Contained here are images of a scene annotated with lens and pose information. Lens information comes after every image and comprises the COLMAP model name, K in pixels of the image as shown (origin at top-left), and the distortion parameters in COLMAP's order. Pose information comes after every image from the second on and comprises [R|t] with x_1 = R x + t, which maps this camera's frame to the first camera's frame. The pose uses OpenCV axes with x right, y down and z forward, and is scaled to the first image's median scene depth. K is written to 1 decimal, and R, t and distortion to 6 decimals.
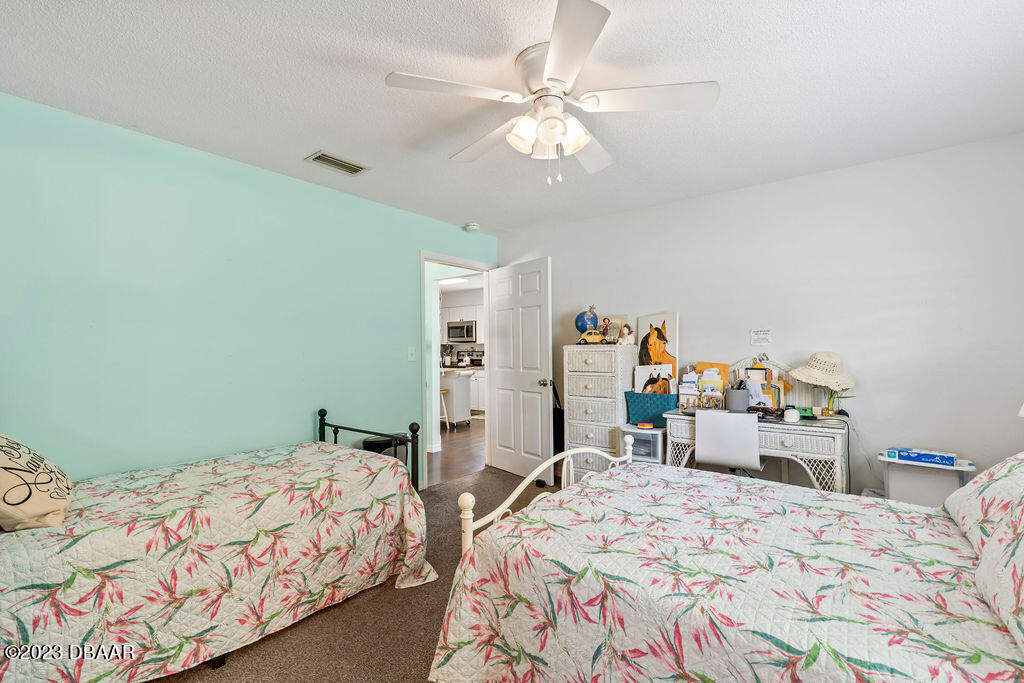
lens RADIAL K [[466.6, 0, 510.9], [0, 466.6, 346.8], [0, 0, 1]] dist [0.013289, 0.000263]
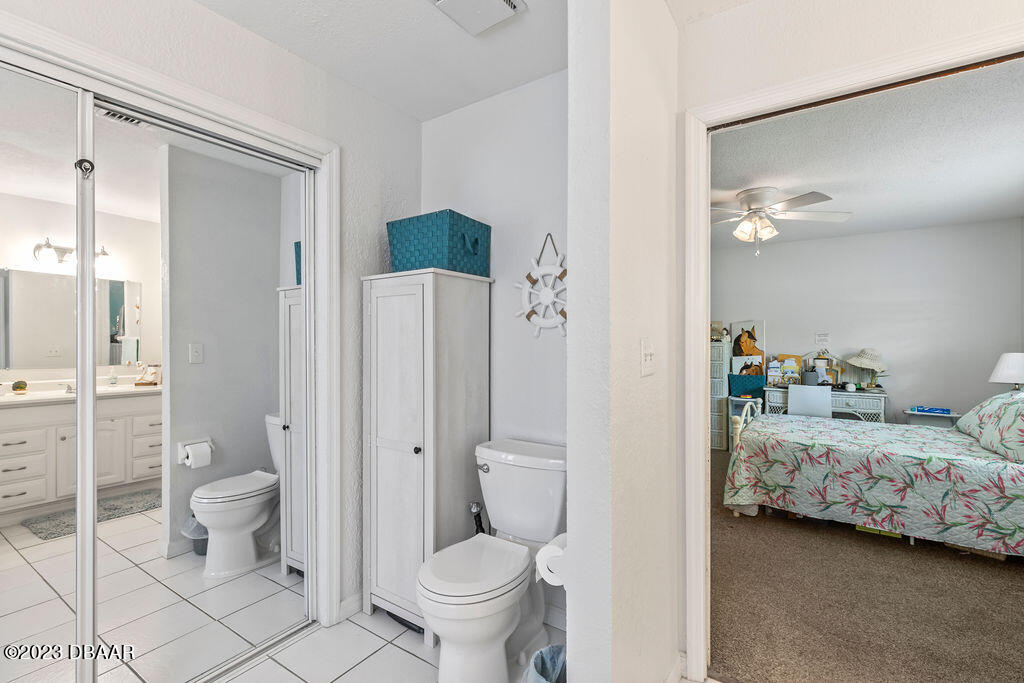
lens RADIAL K [[466.6, 0, 512.6], [0, 466.6, 339.7], [0, 0, 1]] dist [0.013289, 0.000263]
pose [[0.997588, 0.010804, 0.068568, -0.670531], [-0.010440, 0.999929, -0.005673, 0.004095], [-0.068625, 0.004944, 0.997630, -0.530191]]
